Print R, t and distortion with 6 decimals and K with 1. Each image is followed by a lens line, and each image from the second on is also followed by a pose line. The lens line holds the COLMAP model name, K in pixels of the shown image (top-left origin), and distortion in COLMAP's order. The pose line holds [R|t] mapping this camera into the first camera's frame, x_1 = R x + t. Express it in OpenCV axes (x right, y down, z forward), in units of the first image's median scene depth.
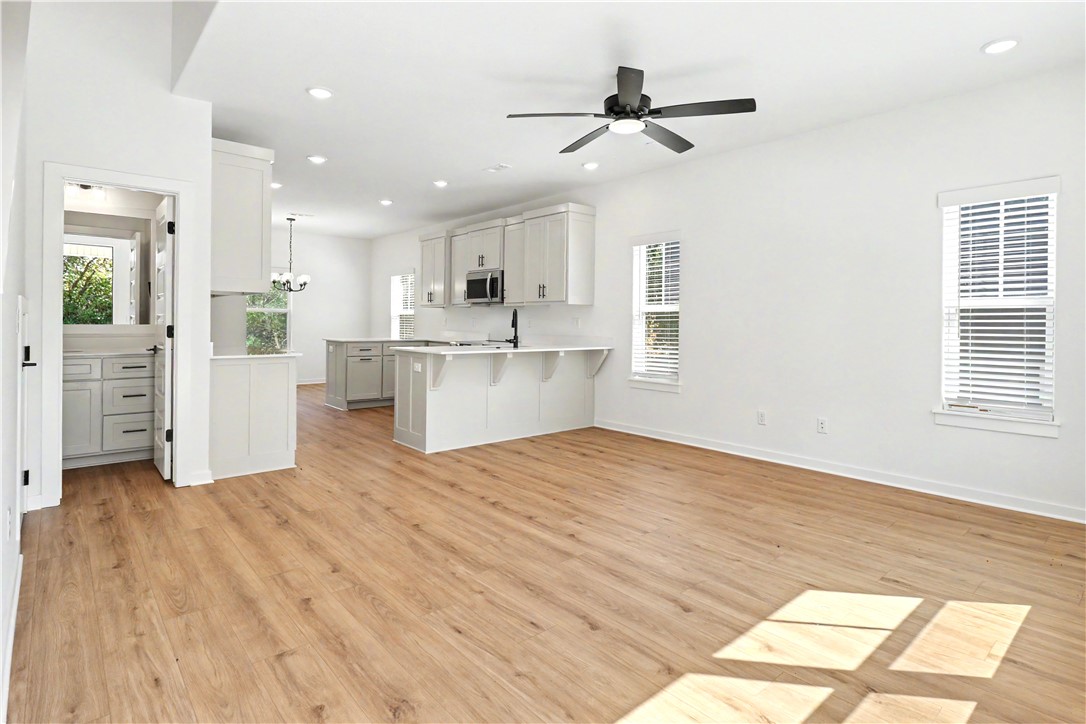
lens RADIAL K [[555.3, 0, 530.7], [0, 555.3, 322.2], [0, 0, 1]] dist [-0.002072, -0.001081]
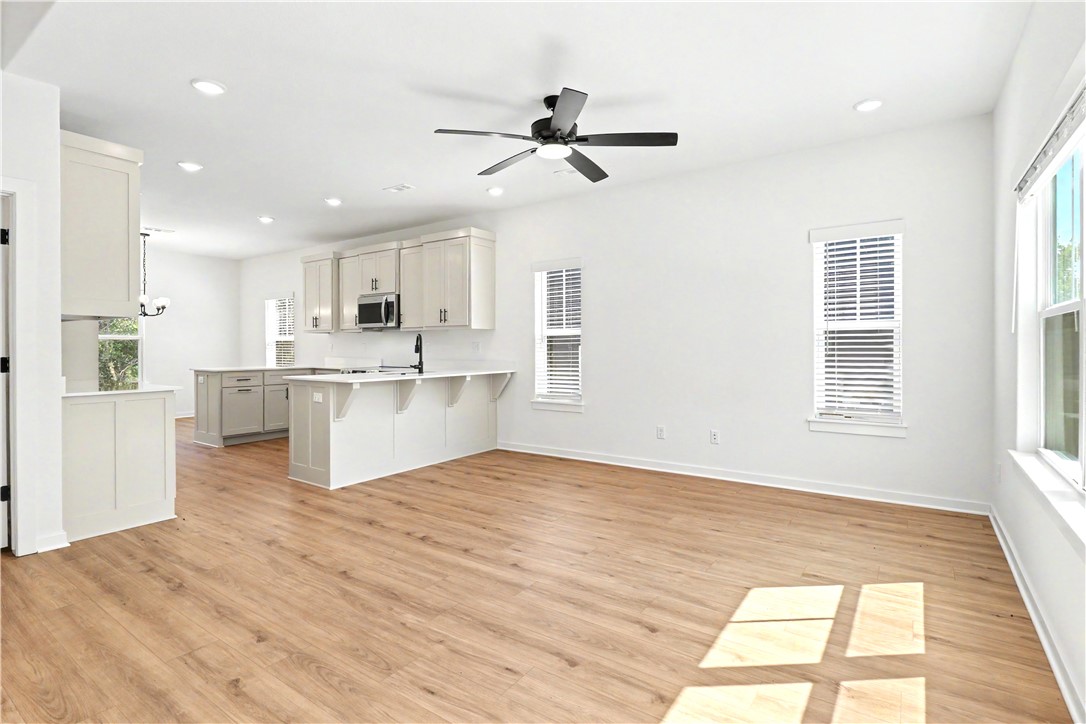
lens RADIAL K [[531.1, 0, 532.2], [0, 531.1, 346.3], [0, 0, 1]] dist [-0.000305, -0.004123]
pose [[0.970022, -0.013014, 0.242670, -0.102971], [0.012991, 0.999914, 0.001695, -0.001307], [-0.242671, 0.001508, 0.970107, 0.075295]]
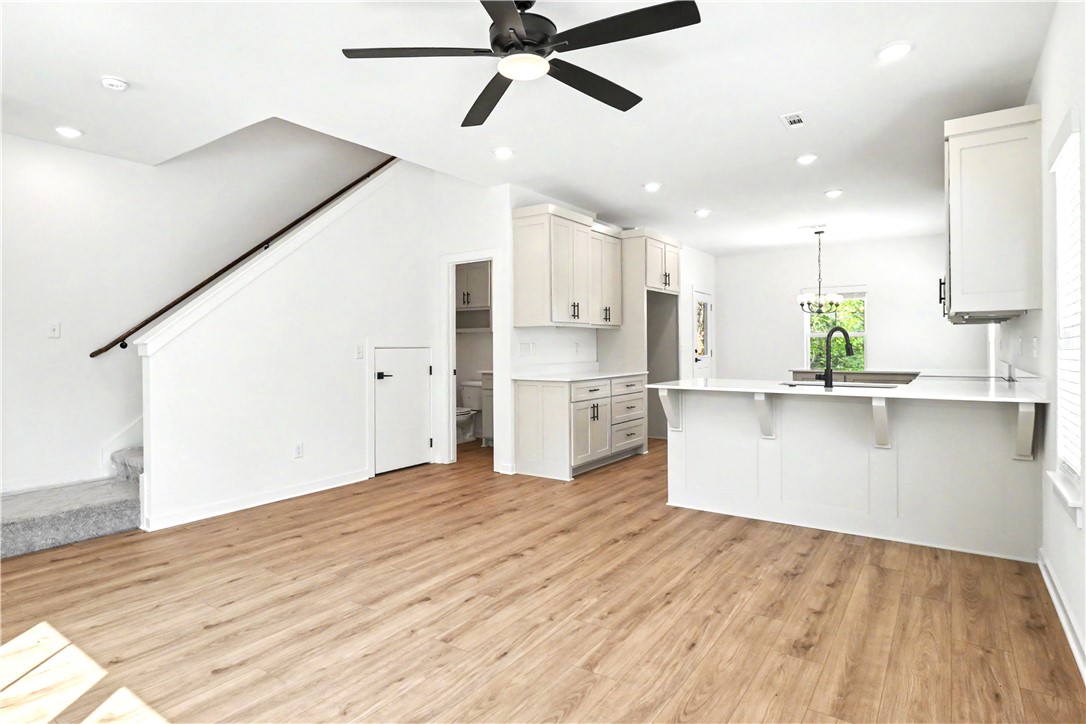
lens RADIAL K [[574.0, 0, 539.5], [0, 574.0, 305.9], [0, 0, 1]] dist [-0.001928, -0.001260]
pose [[0.257648, -0.078077, -0.963079, 0.886967], [0.010451, 0.996897, -0.078022, -0.000175], [0.966182, 0.010037, 0.257664, 0.816784]]
